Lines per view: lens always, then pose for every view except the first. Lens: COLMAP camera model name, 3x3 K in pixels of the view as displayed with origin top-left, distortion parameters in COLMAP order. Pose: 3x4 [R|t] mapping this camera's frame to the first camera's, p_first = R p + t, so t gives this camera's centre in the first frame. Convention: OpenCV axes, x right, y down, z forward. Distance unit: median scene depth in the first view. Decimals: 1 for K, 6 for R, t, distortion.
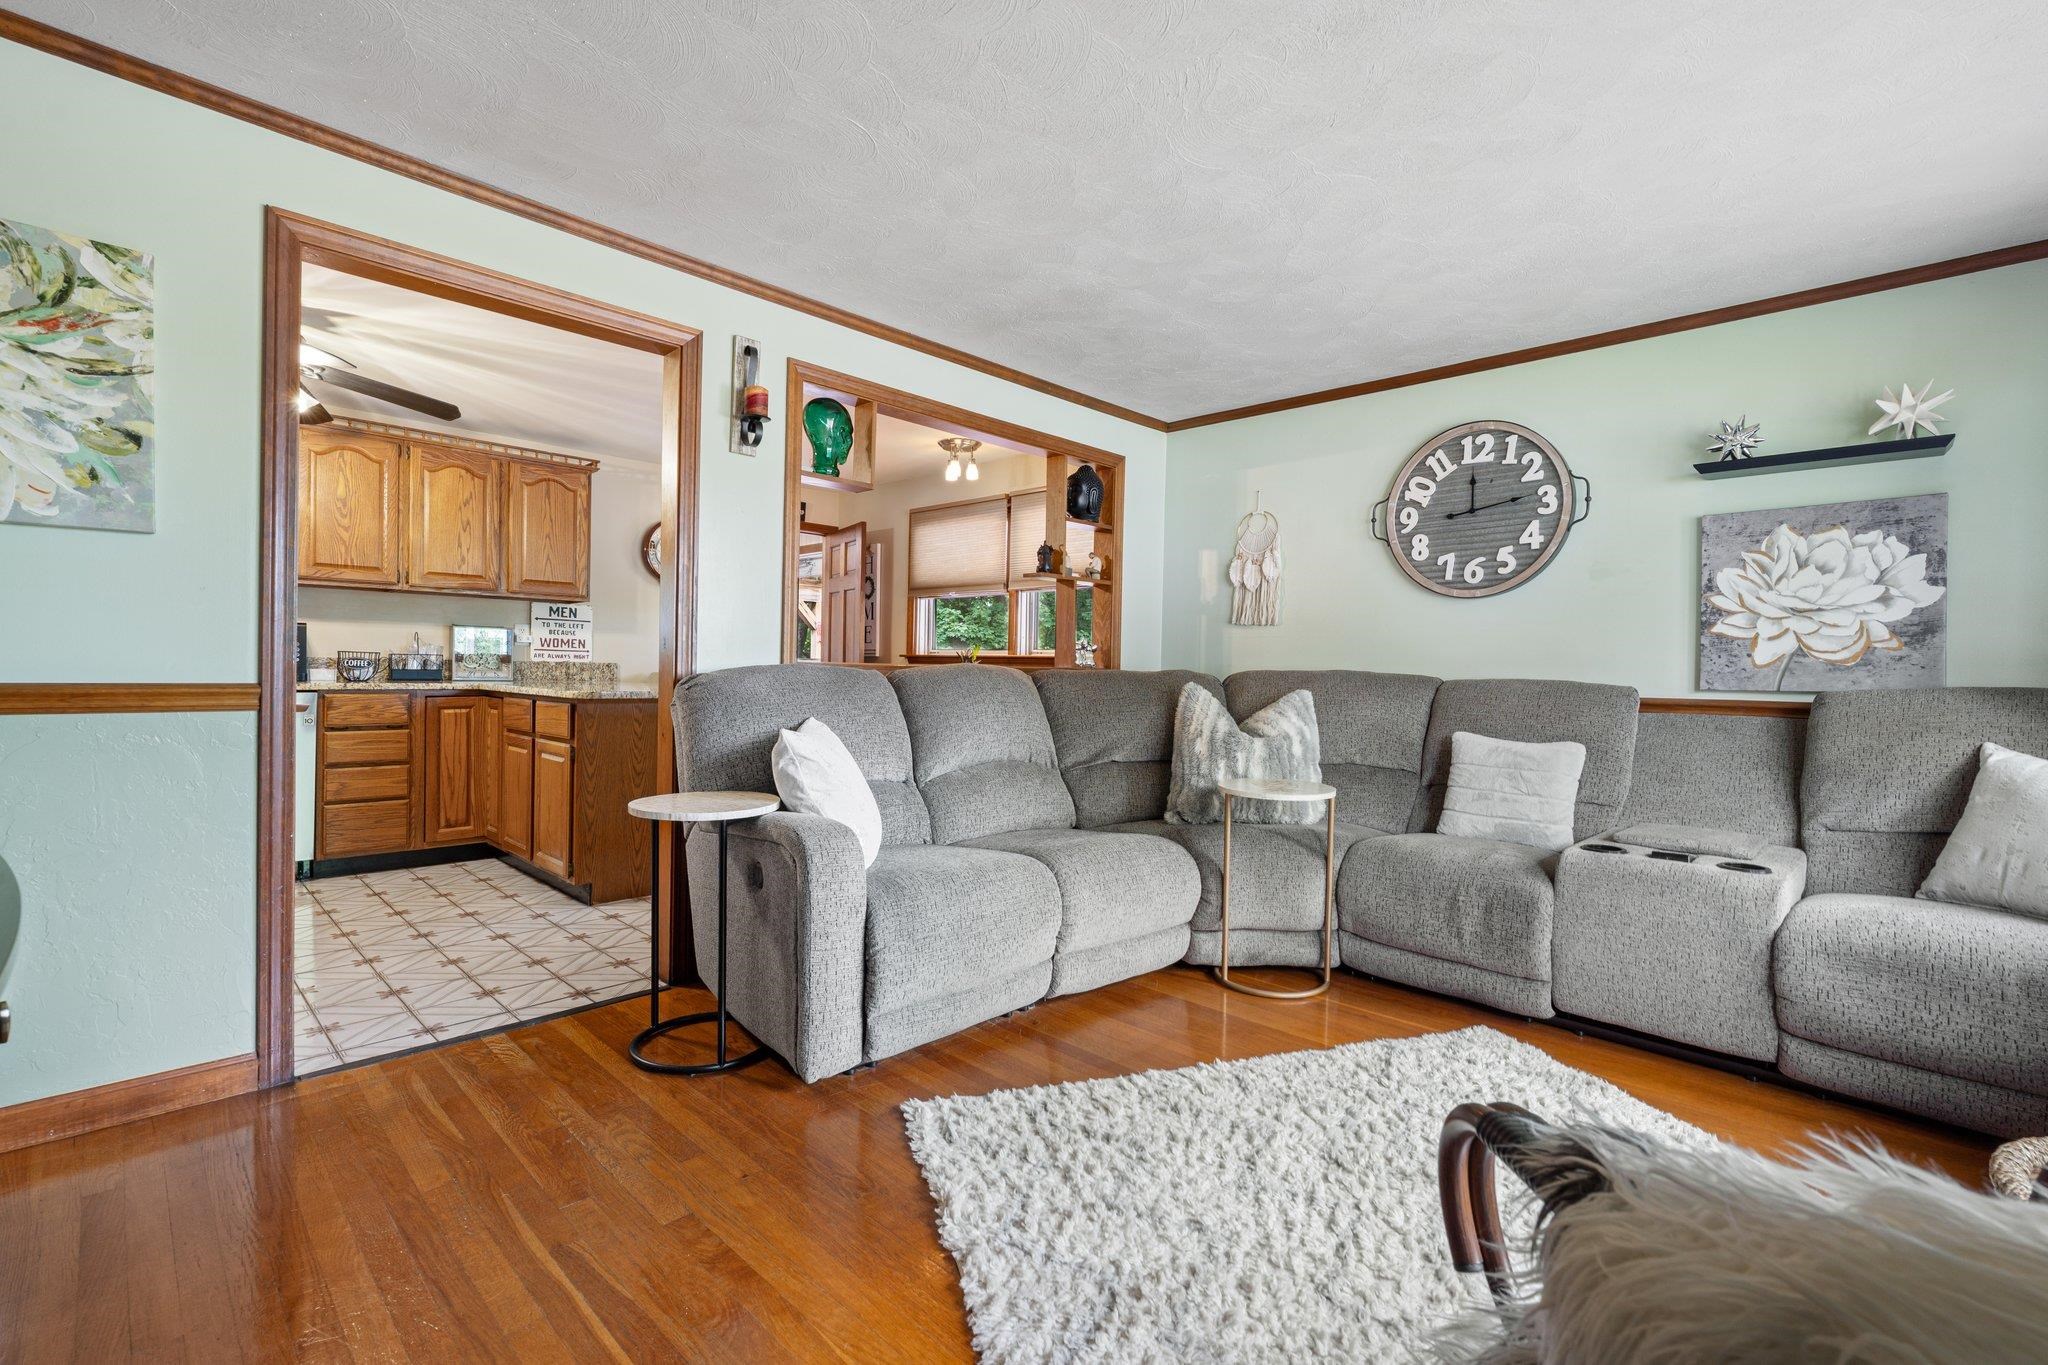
lens RADIAL K [[905.6, 0, 1028.7], [0, 905.6, 669.0], [0, 0, 1]] dist [-0.010734, 0.000008]
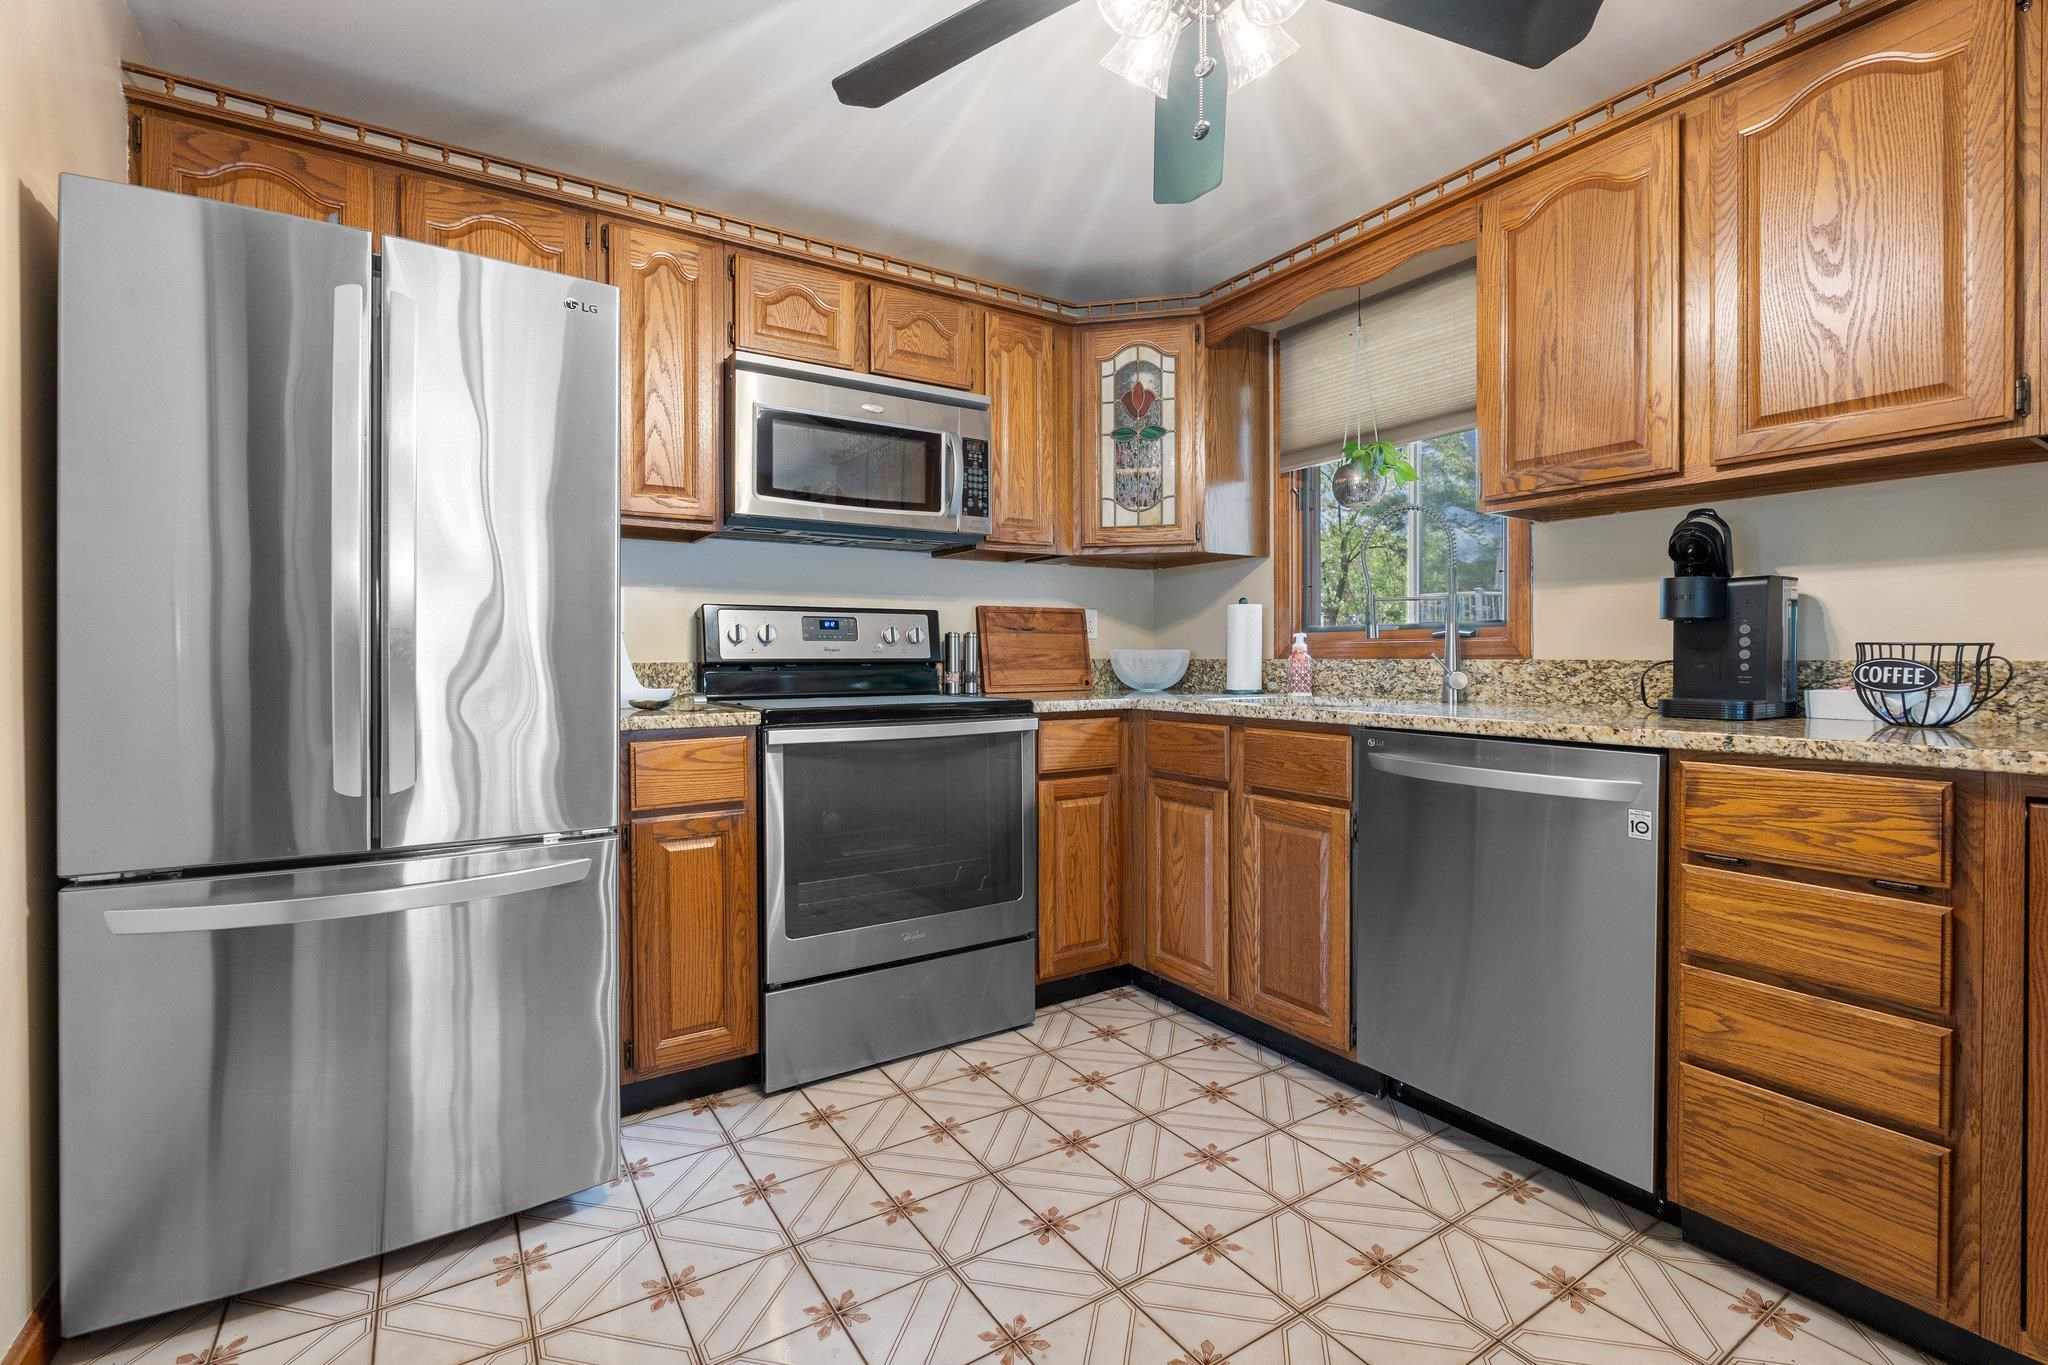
lens RADIAL K [[905.6, 0, 1028.7], [0, 905.6, 669.0], [0, 0, 1]] dist [-0.010734, 0.000008]
pose [[-0.224334, -0.005676, -0.974496, -0.411497], [-0.000676, 0.999984, -0.005669, -0.008250], [0.974512, -0.000613, -0.224335, 0.930904]]
